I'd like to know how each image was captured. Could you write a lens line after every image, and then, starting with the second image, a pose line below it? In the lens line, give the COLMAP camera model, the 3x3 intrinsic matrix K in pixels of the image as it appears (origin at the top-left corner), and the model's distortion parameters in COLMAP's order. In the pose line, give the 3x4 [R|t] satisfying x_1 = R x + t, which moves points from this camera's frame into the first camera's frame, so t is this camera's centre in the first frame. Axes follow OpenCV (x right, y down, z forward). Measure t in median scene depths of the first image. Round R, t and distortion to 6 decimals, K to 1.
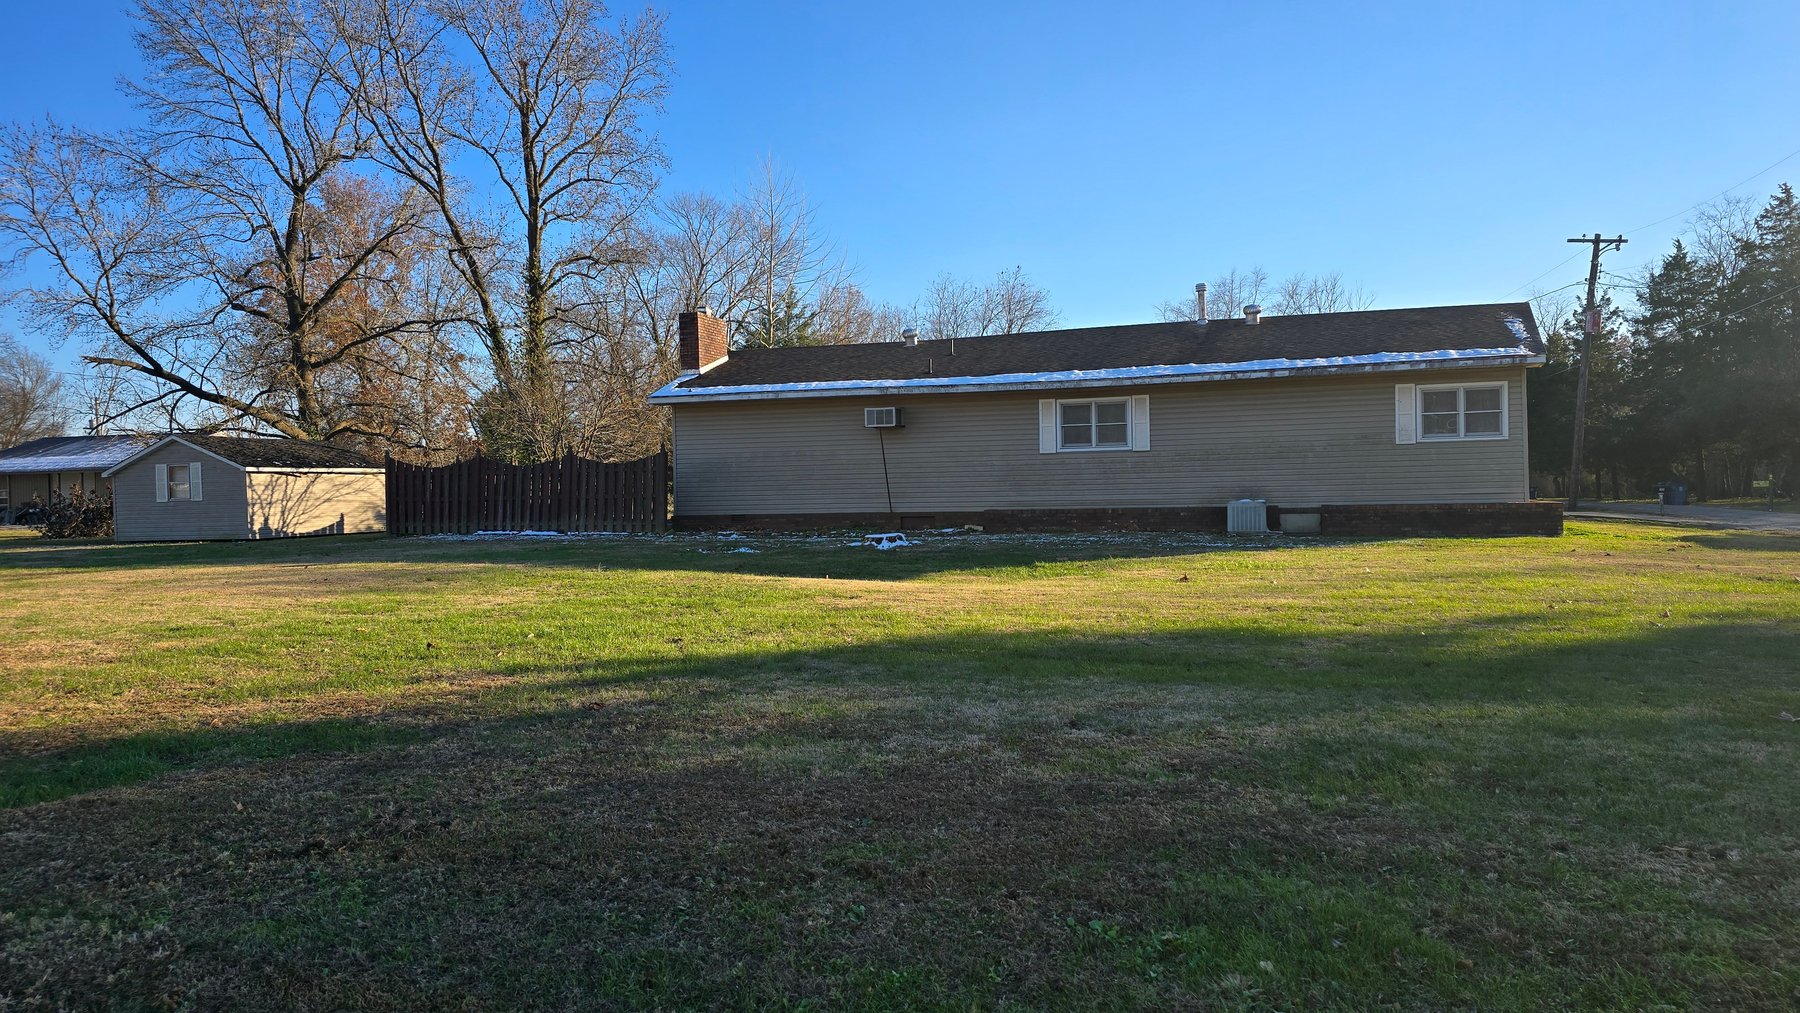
lens RADIAL K [[1198.4, 0, 901.2], [0, 1198.4, 510.6], [0, 0, 1]] dist [0.057596, -0.059024]
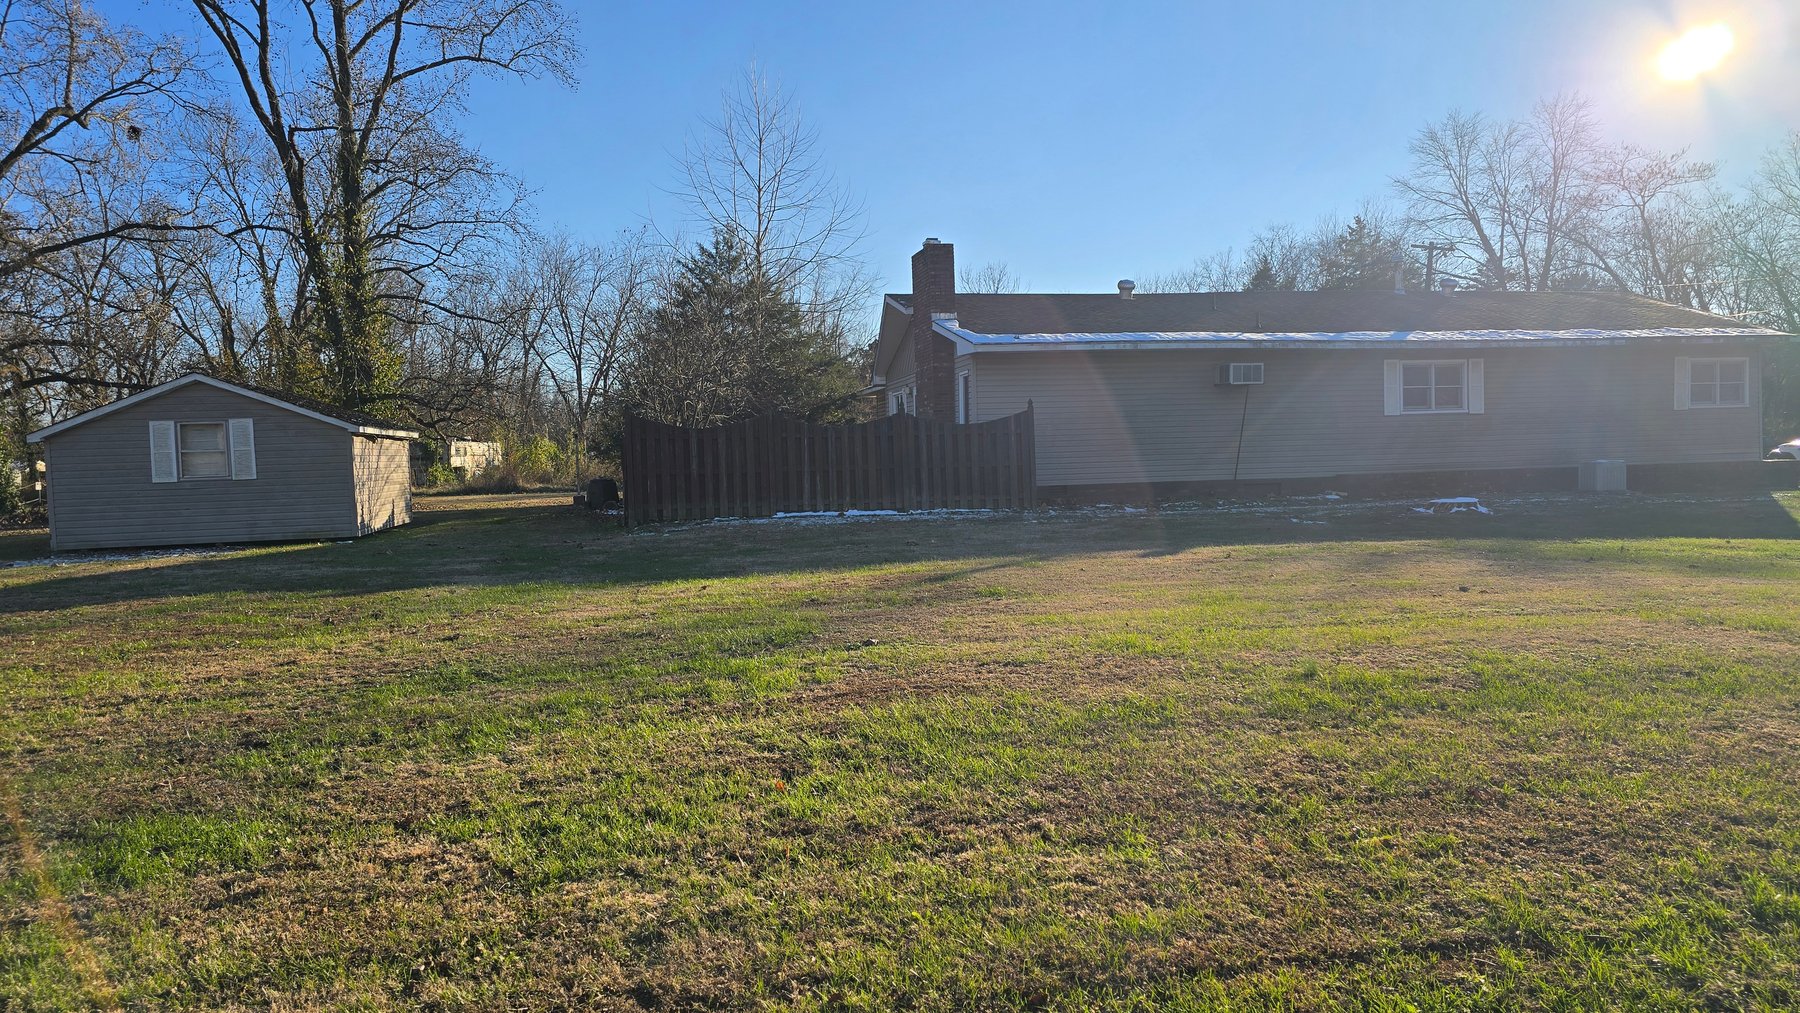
lens RADIAL K [[1198.4, 0, 901.0], [0, 1198.4, 500.0], [0, 0, 1]] dist [0.057596, -0.059024]
pose [[0.876855, -0.021912, 0.480255, -0.636606], [0.016069, 0.999738, 0.016276, -0.001807], [-0.480486, -0.006554, 0.876978, 0.305205]]
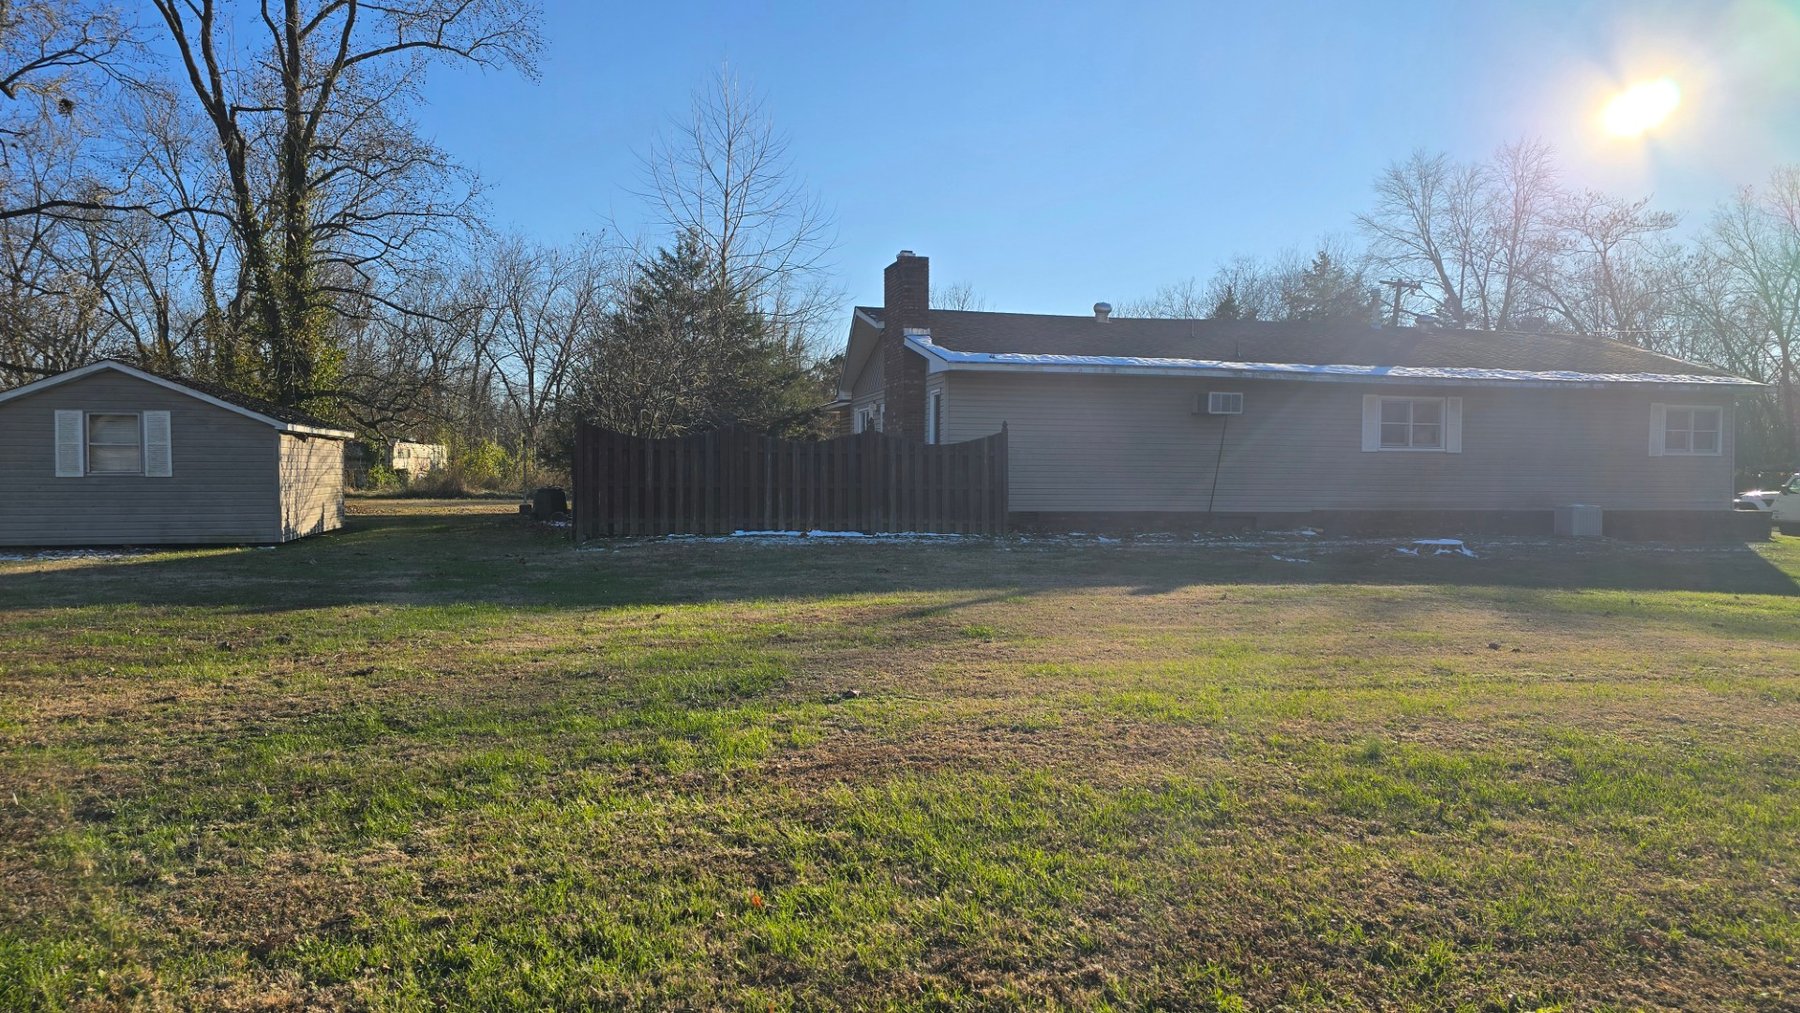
lens RADIAL K [[1198.4, 0, 905.1], [0, 1198.4, 503.0], [0, 0, 1]] dist [0.057596, -0.059024]
pose [[0.855859, 0.013559, 0.517031, -0.626438], [-0.018243, 0.999826, 0.003978, -0.004128], [-0.516887, -0.012837, 0.855958, 0.340116]]
